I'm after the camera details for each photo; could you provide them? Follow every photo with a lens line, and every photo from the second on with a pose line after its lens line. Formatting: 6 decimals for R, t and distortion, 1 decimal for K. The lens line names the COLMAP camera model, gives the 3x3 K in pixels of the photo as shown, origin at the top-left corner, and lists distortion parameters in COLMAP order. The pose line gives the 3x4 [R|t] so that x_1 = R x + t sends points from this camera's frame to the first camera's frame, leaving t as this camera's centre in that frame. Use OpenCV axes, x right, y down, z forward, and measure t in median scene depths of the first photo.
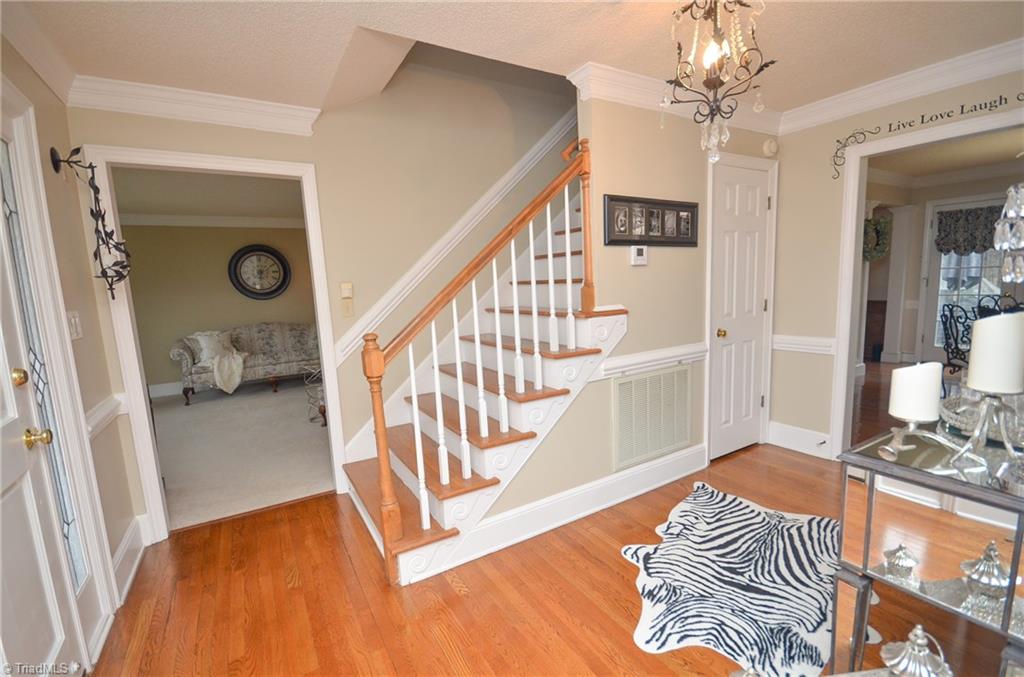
lens RADIAL K [[450.7, 0, 515.4], [0, 450.7, 345.8], [0, 0, 1]] dist [0.018231, -0.015410]
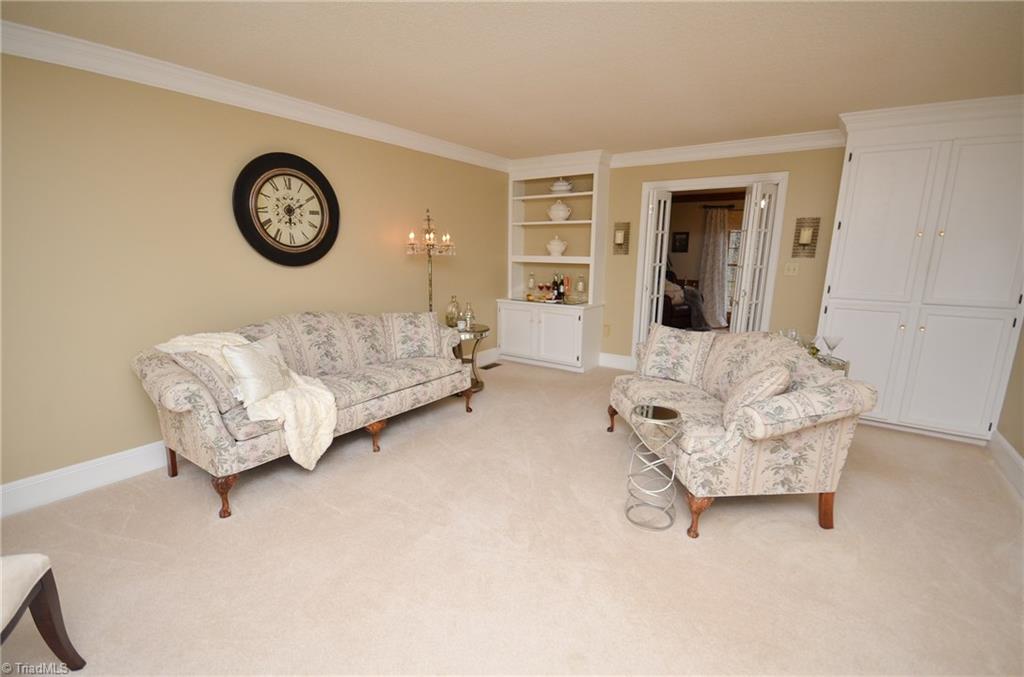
lens RADIAL K [[450.7, 0, 515.4], [0, 450.7, 345.8], [0, 0, 1]] dist [0.018231, -0.015410]
pose [[0.912408, -0.027637, 0.408347, -0.561392], [0.005295, 0.998431, 0.055743, -0.041487], [-0.409247, -0.048698, 0.911123, 0.448763]]
